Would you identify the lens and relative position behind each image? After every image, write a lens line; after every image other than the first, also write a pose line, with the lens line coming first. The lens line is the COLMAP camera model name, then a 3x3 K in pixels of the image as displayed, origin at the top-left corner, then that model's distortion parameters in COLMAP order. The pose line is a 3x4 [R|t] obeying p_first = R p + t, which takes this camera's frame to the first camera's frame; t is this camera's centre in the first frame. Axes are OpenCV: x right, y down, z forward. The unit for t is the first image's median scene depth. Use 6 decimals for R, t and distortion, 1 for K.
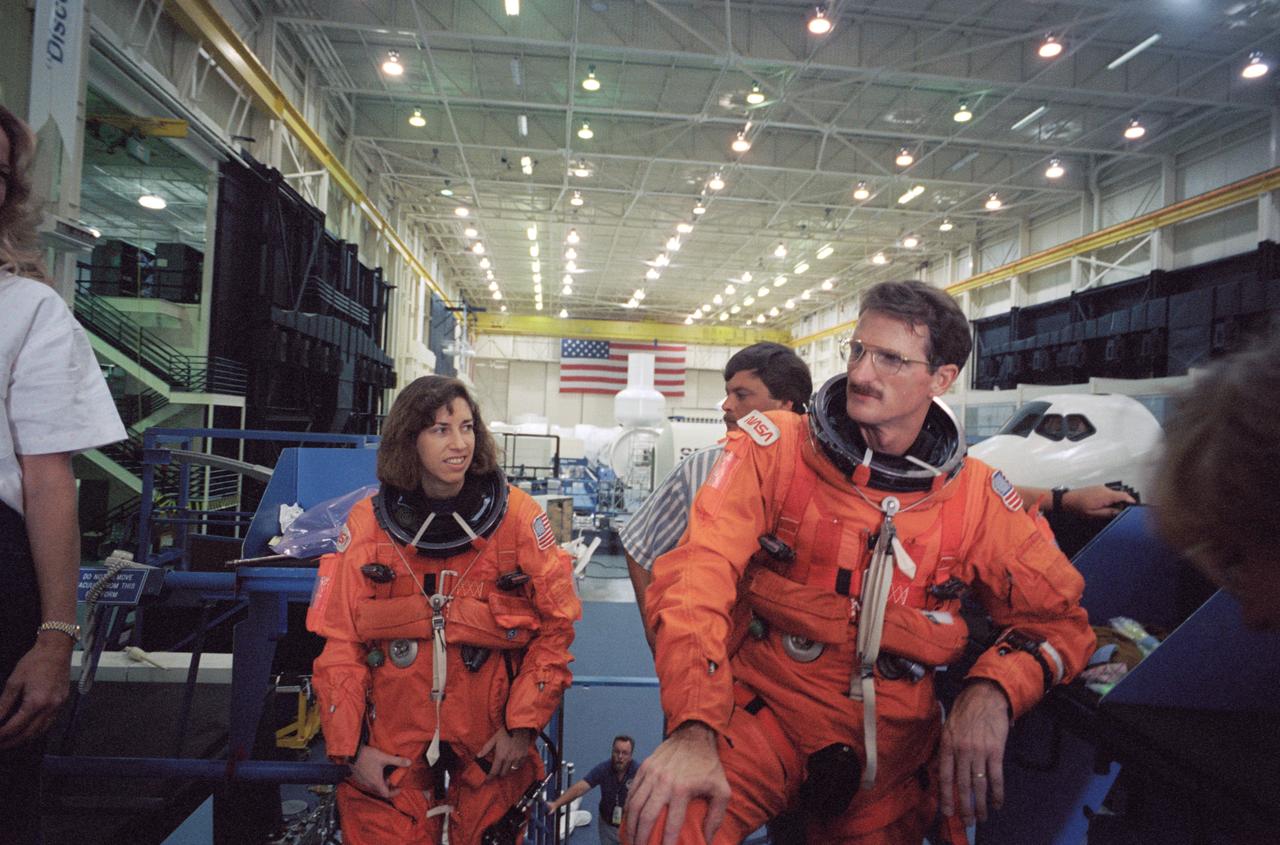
lens RADIAL K [[787.0, 0, 639.0], [0, 787.0, 420.7], [0, 0, 1]] dist [-0.006258, -0.000074]
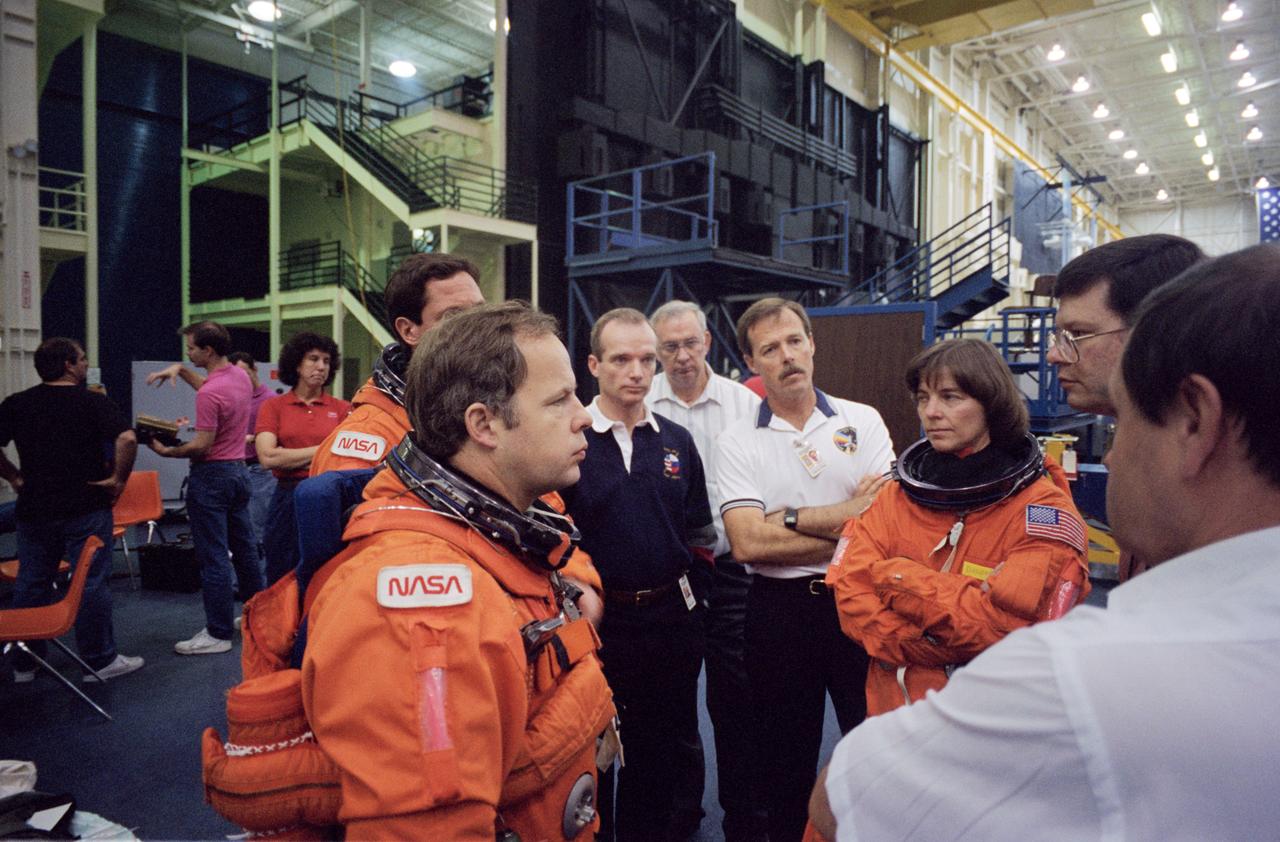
lens RADIAL K [[787.0, 0, 639.3], [0, 787.0, 415.2], [0, 0, 1]] dist [-0.006258, -0.000074]
pose [[0.698089, -0.003020, -0.716004, 0.037450], [0.040097, 0.998587, 0.034882, 0.057046], [0.714887, -0.053061, 0.697224, 0.261771]]
